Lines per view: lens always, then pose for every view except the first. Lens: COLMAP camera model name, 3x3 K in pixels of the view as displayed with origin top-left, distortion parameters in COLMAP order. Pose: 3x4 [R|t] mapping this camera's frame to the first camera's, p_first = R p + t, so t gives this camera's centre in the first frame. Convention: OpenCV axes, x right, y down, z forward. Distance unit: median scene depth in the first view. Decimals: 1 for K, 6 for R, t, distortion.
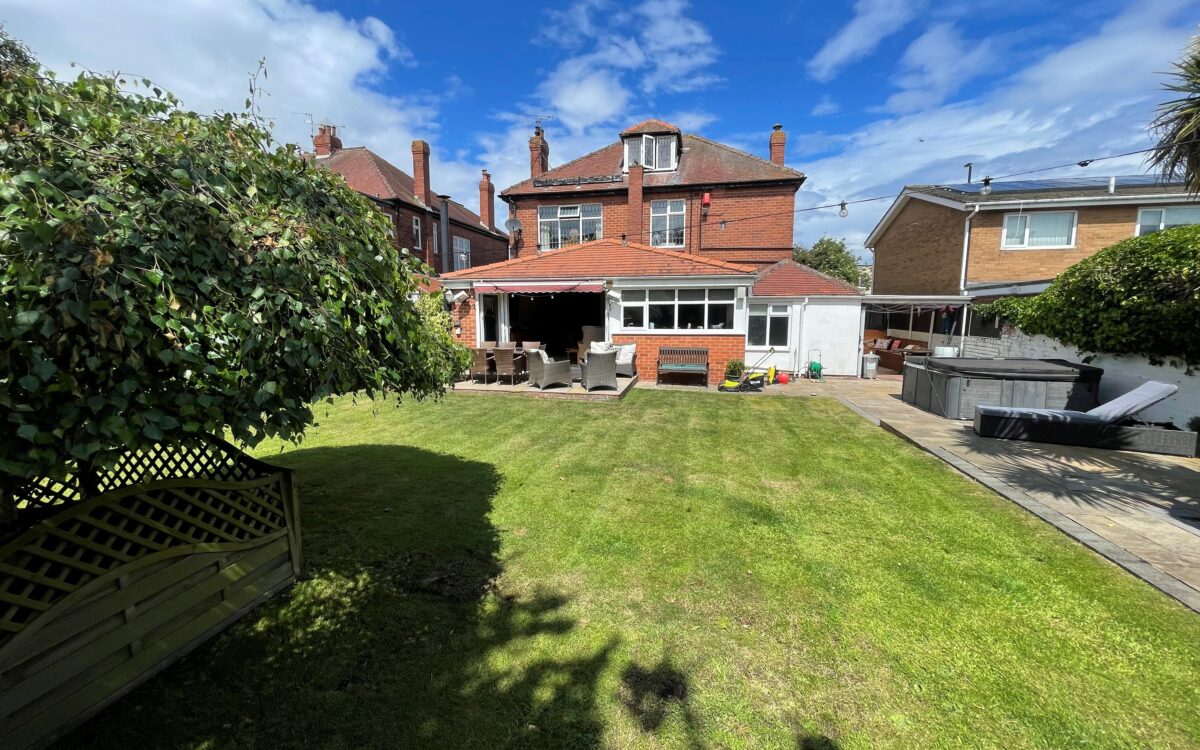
lens RADIAL K [[482.4, 0, 597.9], [0, 482.4, 369.5], [0, 0, 1]] dist [-0.000137, 0.001781]
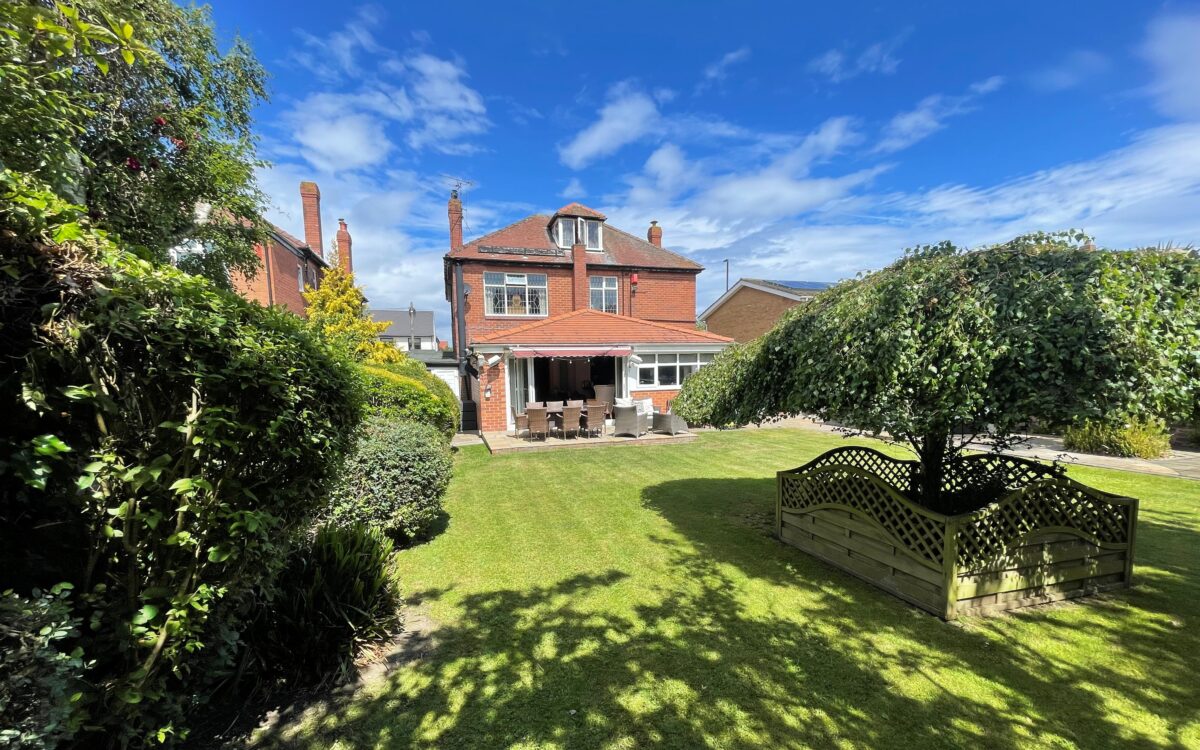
lens RADIAL K [[482.4, 0, 582.4], [0, 482.4, 433.8], [0, 0, 1]] dist [-0.000137, 0.001781]
pose [[0.883356, -0.076013, 0.462498, -0.477743], [0.074986, 0.996971, 0.020636, -0.001304], [-0.462666, 0.016452, 0.886380, -0.000043]]
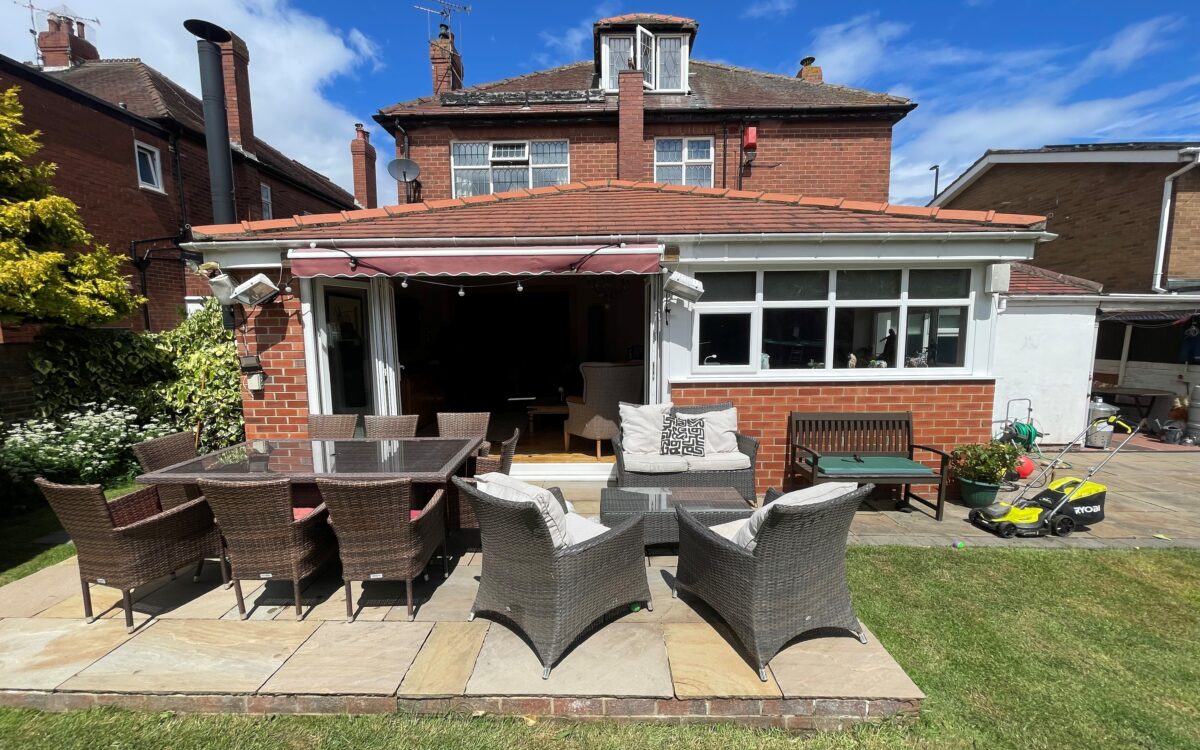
lens RADIAL K [[482.4, 0, 594.1], [0, 482.4, 382.3], [0, 0, 1]] dist [-0.000137, 0.001781]
pose [[0.981661, -0.026602, 0.188770, -0.081151], [0.030029, 0.999432, -0.015313, -0.052696], [-0.188255, 0.020701, 0.981902, 0.467087]]
